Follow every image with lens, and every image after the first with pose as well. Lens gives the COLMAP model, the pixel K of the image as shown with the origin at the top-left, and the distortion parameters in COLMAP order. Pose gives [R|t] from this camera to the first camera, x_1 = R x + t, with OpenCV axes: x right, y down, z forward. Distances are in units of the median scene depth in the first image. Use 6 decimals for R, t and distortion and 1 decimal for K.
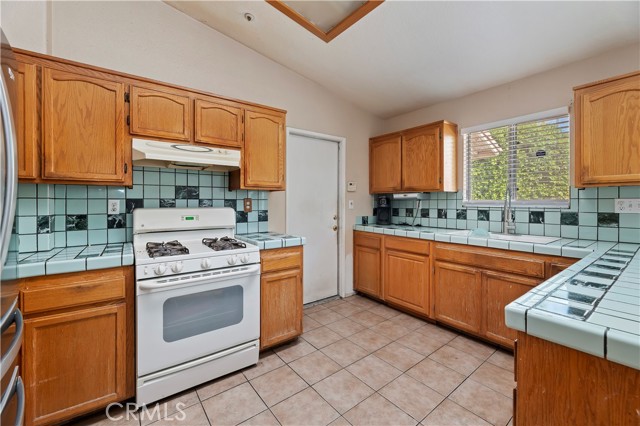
lens RADIAL K [[251.6, 0, 320.4], [0, 251.6, 202.0], [0, 0, 1]] dist [-0.000749, -0.000094]
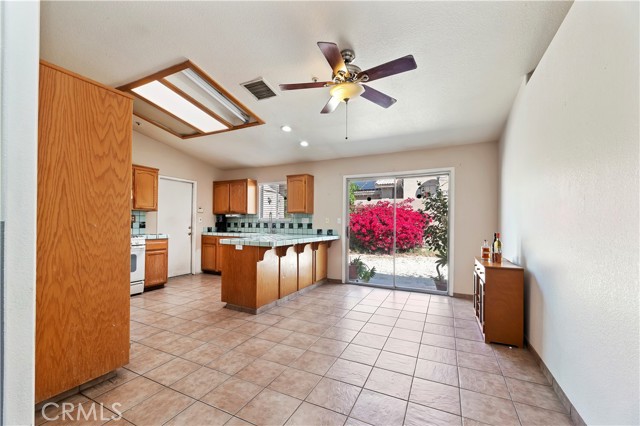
lens RADIAL K [[271.6, 0, 318.9], [0, 271.6, 222.3], [0, 0, 1]] dist [0.000972, 0.000029]
pose [[0.904343, 0.010875, 0.426667, 0.087897], [-0.009563, 0.999941, -0.005217, 0.038088], [-0.426699, 0.000638, 0.904394, -1.403024]]
